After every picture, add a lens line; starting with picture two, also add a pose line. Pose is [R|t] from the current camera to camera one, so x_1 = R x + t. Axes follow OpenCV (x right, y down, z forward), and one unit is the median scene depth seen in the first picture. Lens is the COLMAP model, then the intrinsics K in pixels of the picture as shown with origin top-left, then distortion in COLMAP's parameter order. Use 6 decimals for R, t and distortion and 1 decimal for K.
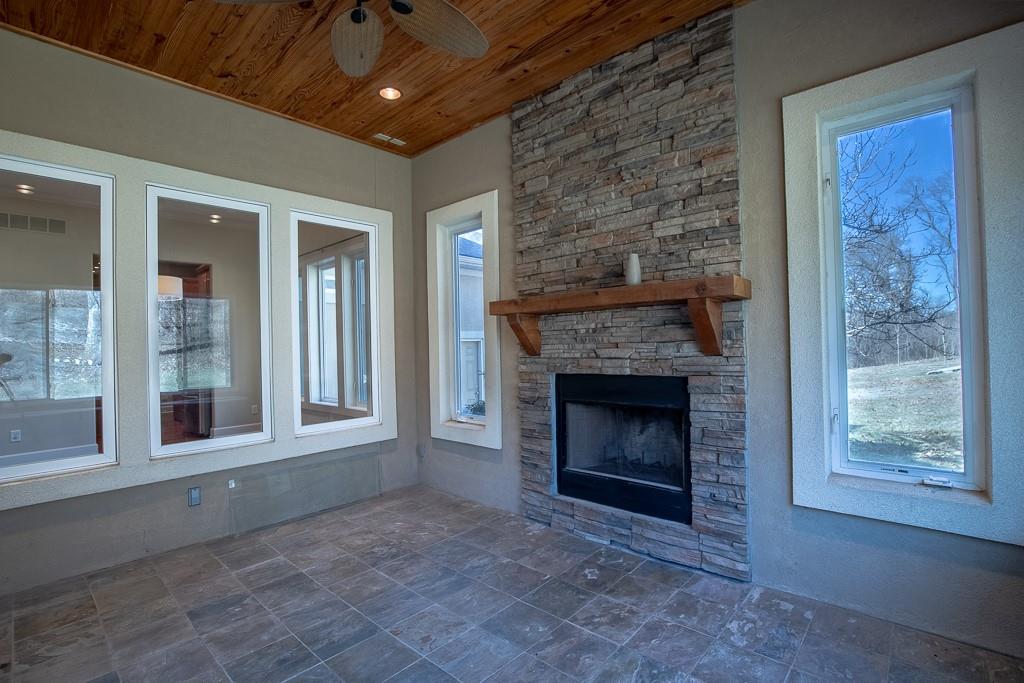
lens RADIAL K [[472.4, 0, 521.8], [0, 472.4, 342.4], [0, 0, 1]] dist [-0.038655, 0.008304]
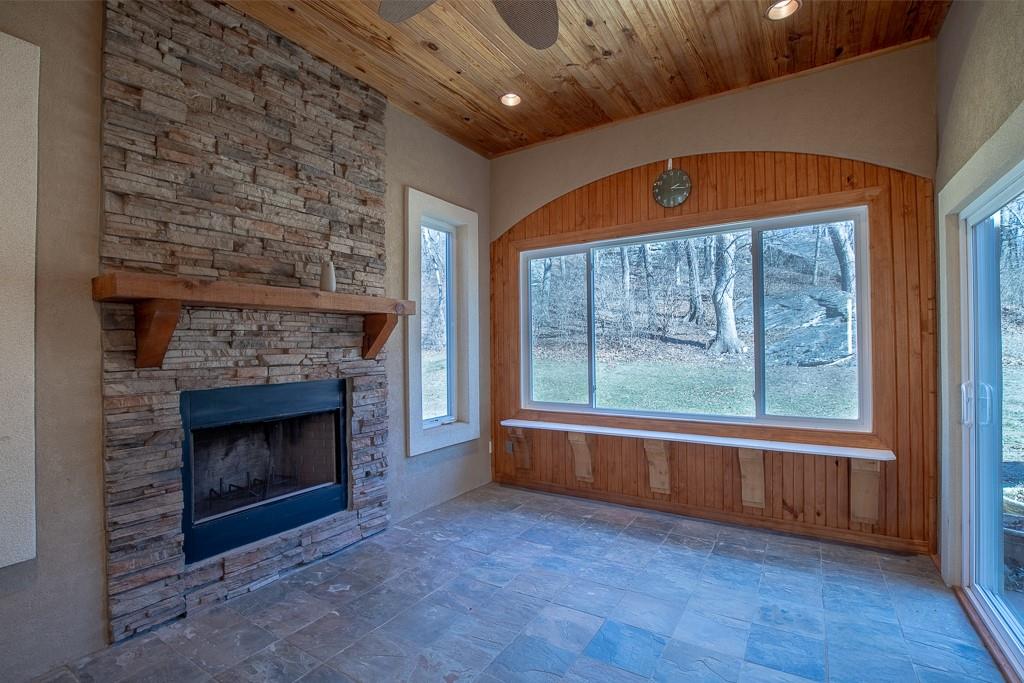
lens RADIAL K [[472.4, 0, 521.8], [0, 472.4, 342.4], [0, 0, 1]] dist [-0.038655, 0.008304]
pose [[-0.176609, 0.031429, 0.983779, -0.811148], [0.009729, 0.999497, -0.030185, 0.022405], [-0.984233, 0.004240, -0.176826, 0.744697]]
